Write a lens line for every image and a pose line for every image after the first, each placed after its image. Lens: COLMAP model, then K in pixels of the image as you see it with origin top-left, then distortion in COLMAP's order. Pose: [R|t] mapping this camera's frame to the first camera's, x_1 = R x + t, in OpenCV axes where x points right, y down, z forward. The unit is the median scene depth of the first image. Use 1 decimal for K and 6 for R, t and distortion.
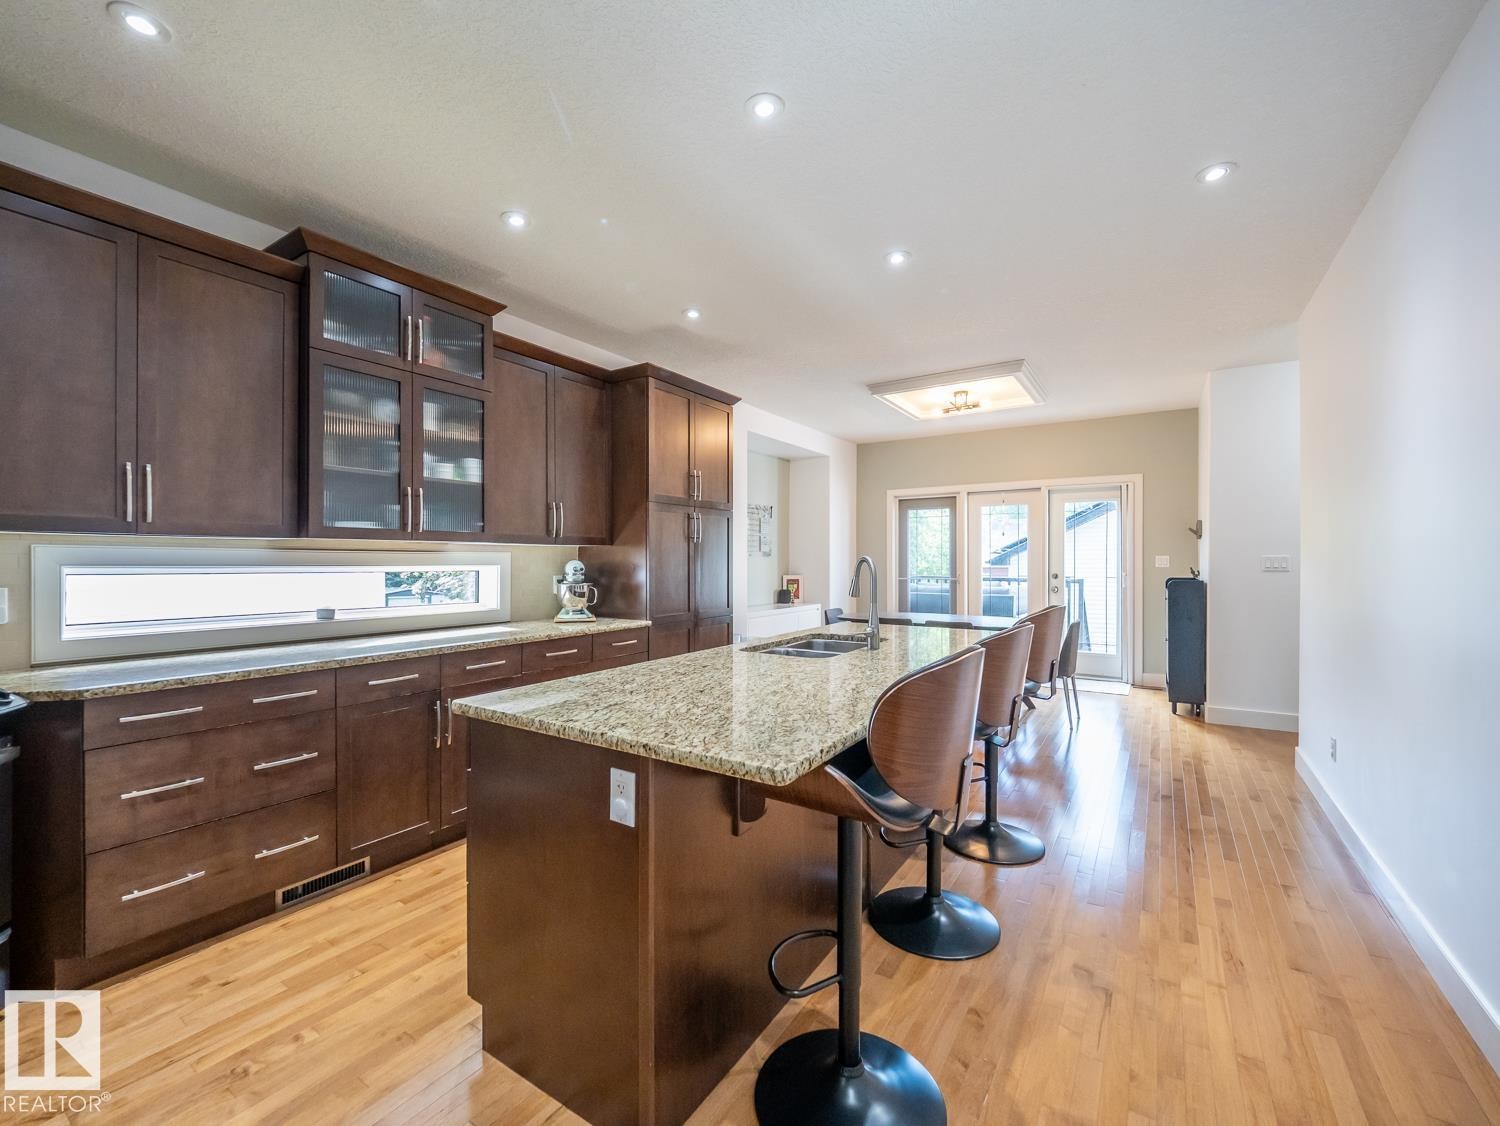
lens RADIAL K [[650.5, 0, 729.5], [0, 650.5, 560.7], [0, 0, 1]] dist [-0.001293, -0.000186]
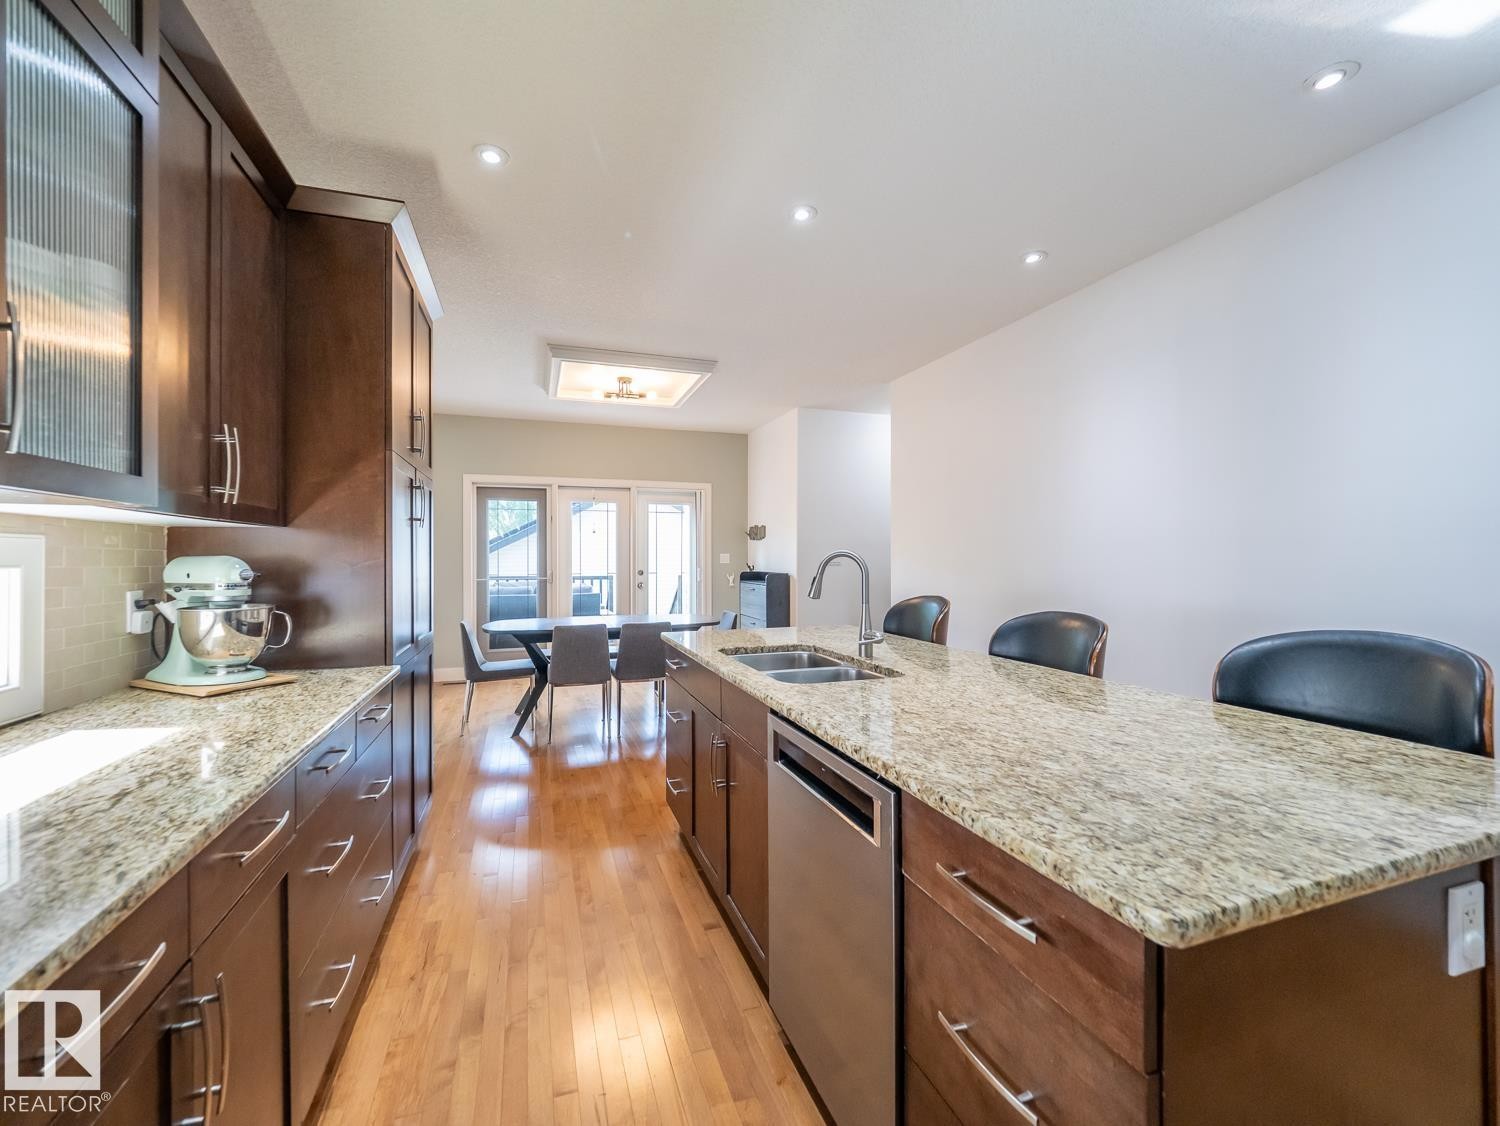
lens RADIAL K [[632.8, 0, 747.1], [0, 632.8, 562.5], [0, 0, 1]] dist [-0.001876, -0.000682]
pose [[0.596465, -0.006425, 0.802614, -0.218985], [0.002282, 0.999977, 0.006308, 0.001049], [-0.802636, -0.001931, 0.596466, 0.249709]]
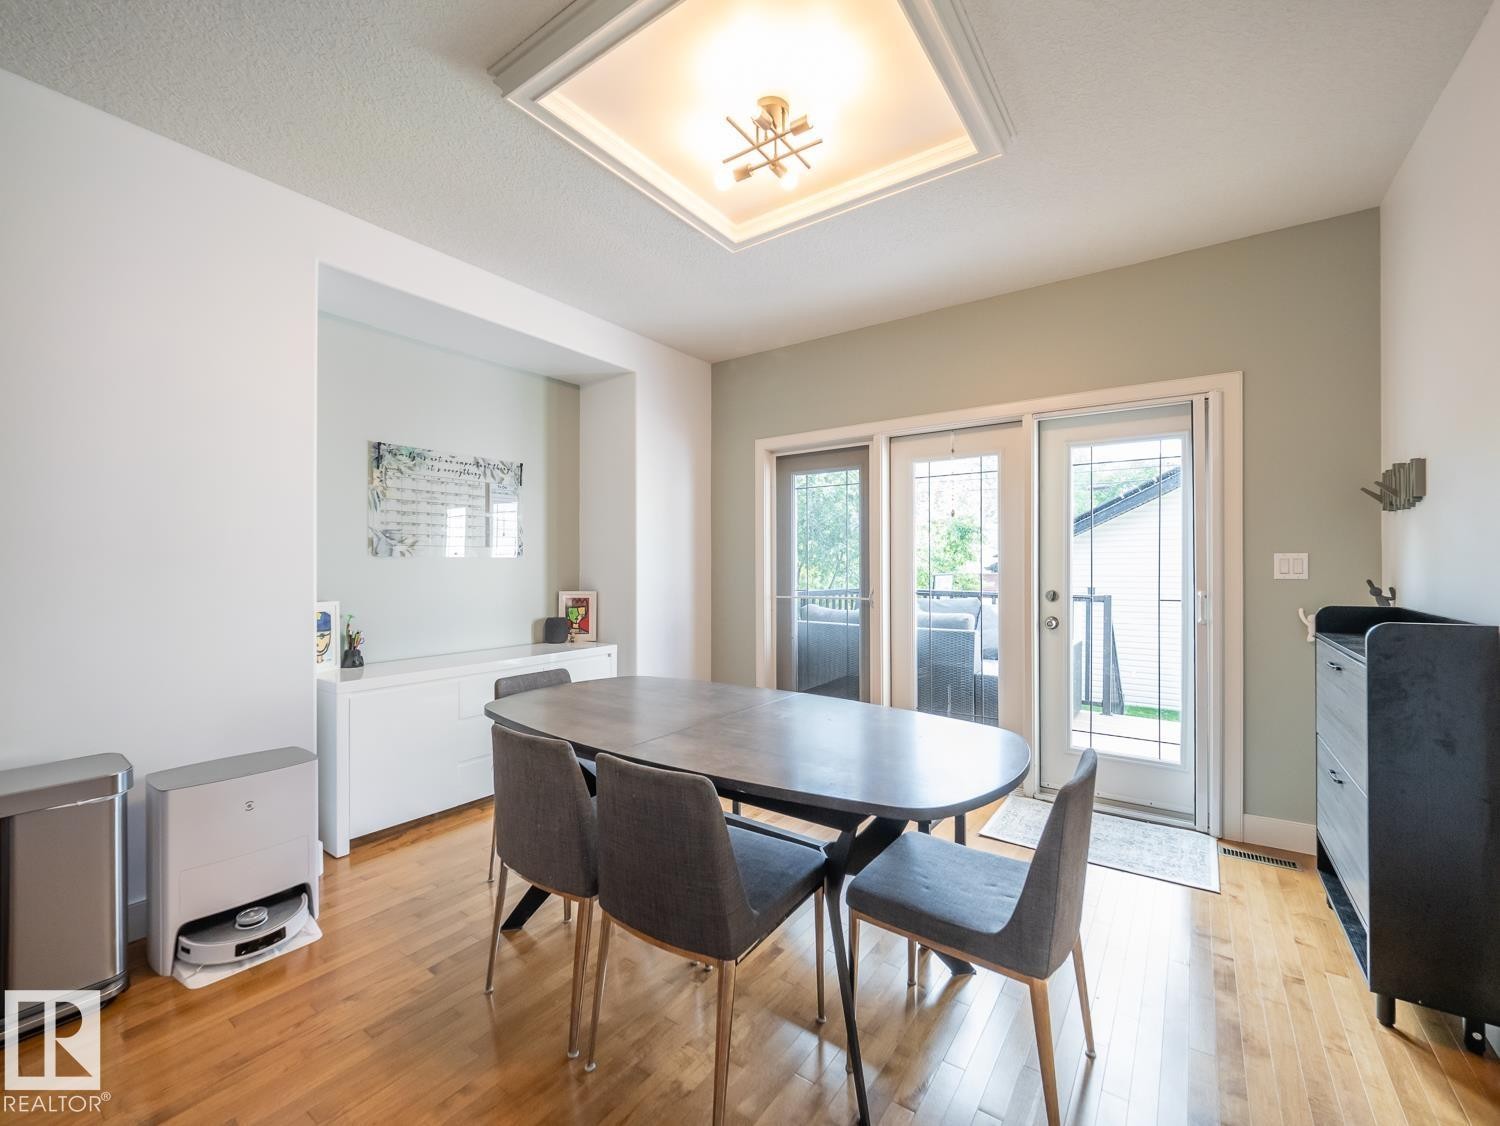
lens RADIAL K [[632.8, 0, 747.1], [0, 632.8, 562.5], [0, 0, 1]] dist [-0.001876, -0.000682]
pose [[0.999643, 0.000271, -0.026710, 0.280527], [-0.000424, 0.999984, -0.005727, 0.000937], [0.026708, 0.005737, 0.999627, 0.510637]]
